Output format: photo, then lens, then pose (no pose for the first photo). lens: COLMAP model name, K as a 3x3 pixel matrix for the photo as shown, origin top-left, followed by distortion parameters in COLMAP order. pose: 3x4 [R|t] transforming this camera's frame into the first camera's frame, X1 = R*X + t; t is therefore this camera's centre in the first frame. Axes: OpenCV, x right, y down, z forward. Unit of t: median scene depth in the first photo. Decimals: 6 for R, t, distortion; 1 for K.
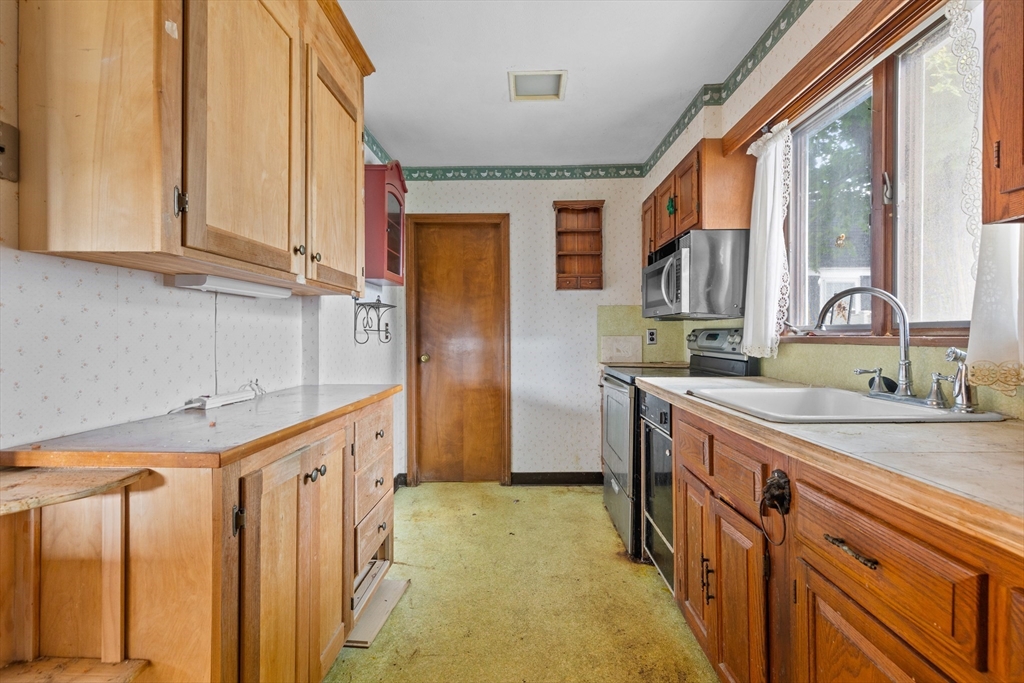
lens RADIAL K [[457.5, 0, 512.3], [0, 457.5, 335.4], [0, 0, 1]] dist [0.006032, -0.000970]
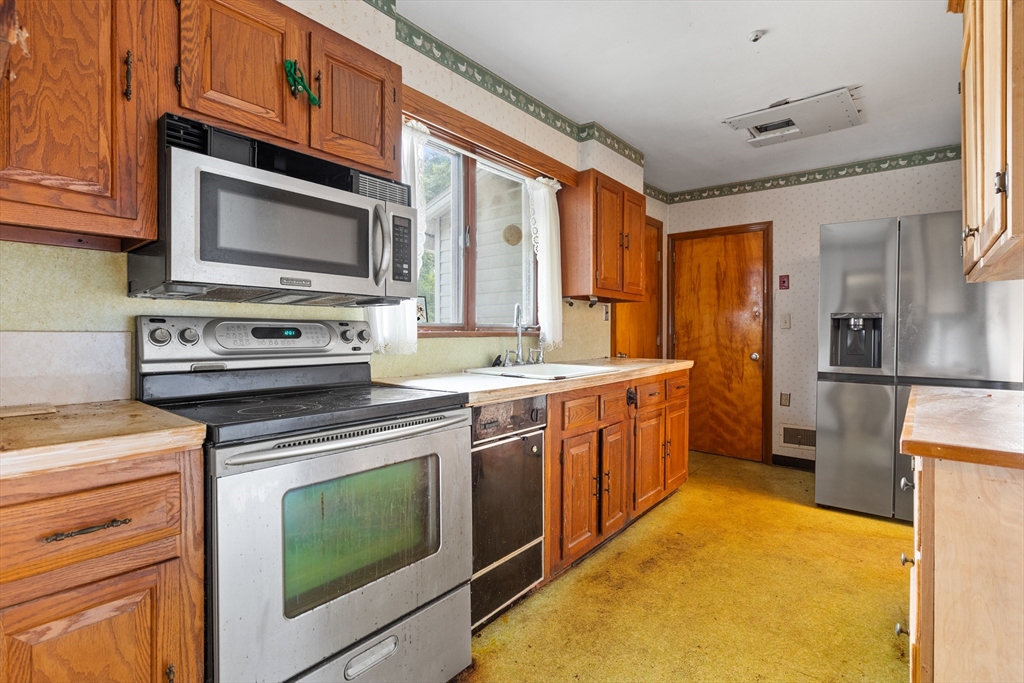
lens RADIAL K [[471.6, 0, 510.8], [0, 471.6, 338.7], [0, 0, 1]] dist [0.001454, 0.000233]
pose [[-0.774439, -0.005953, 0.632620, -0.163516], [0.002096, 0.999926, 0.011975, 0.003927], [-0.632645, 0.010600, -0.774369, 1.129635]]
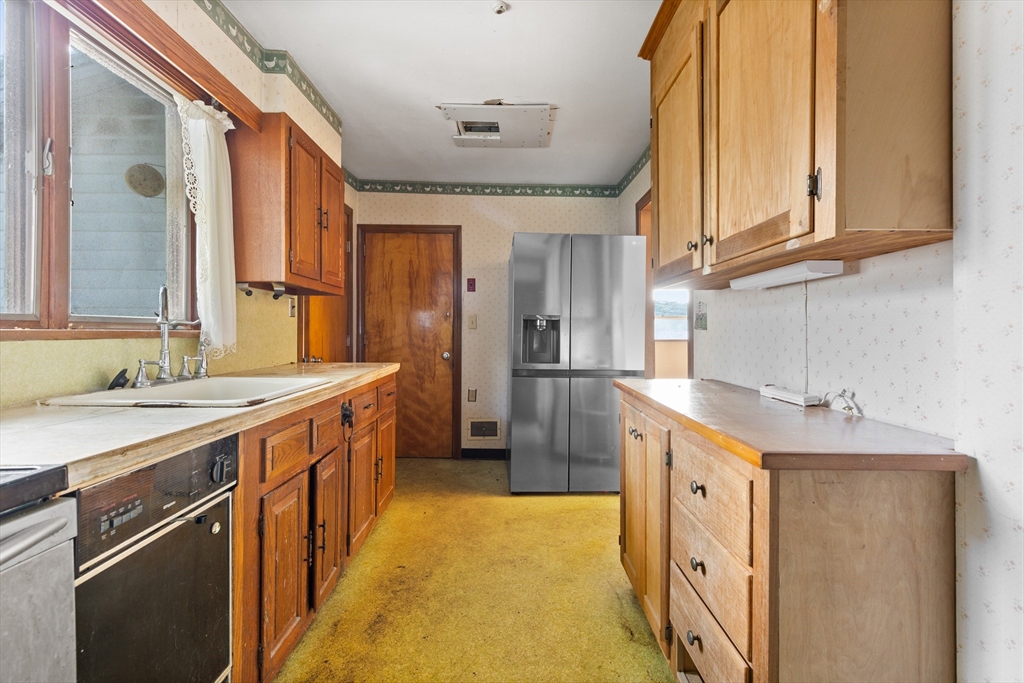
lens RADIAL K [[457.5, 0, 512.3], [0, 457.5, 335.4], [0, 0, 1]] dist [0.006032, -0.000970]
pose [[-0.999617, 0.000639, -0.027684, -0.014381], [0.000449, 0.999976, 0.006860, 0.003701], [0.027688, 0.006845, -0.999593, 0.991313]]
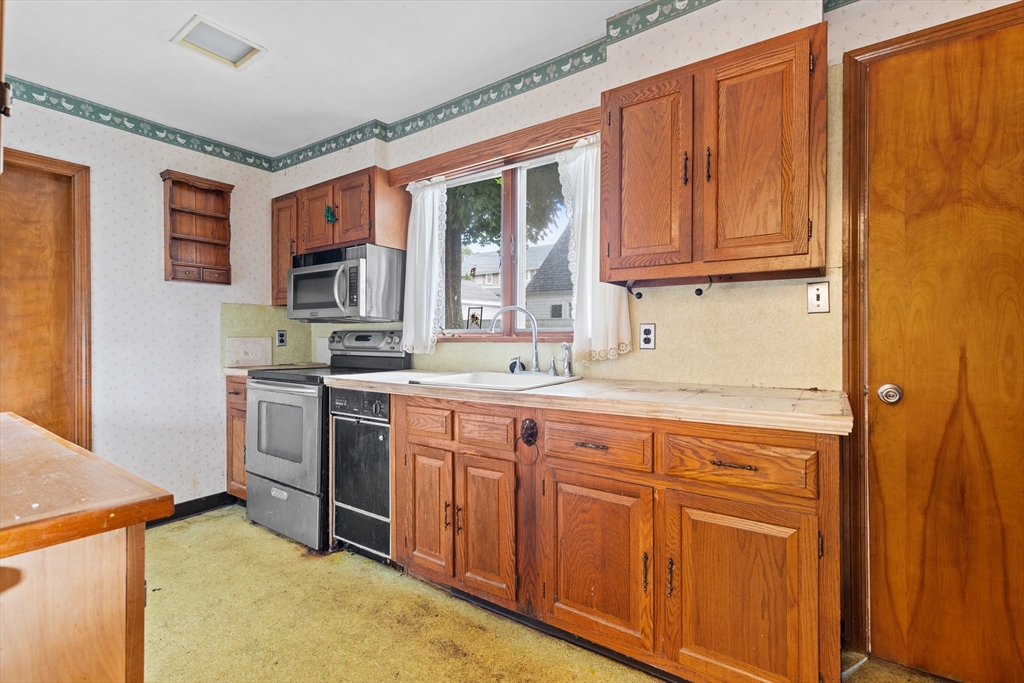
lens RADIAL K [[464.1, 0, 511.2], [0, 464.1, 339.2], [0, 0, 1]] dist [0.002045, -0.000434]
pose [[0.560114, -0.001067, 0.828415, -0.275430], [0.000165, 0.999999, 0.001177, 0.004191], [-0.828415, -0.000522, 0.560114, 0.047458]]
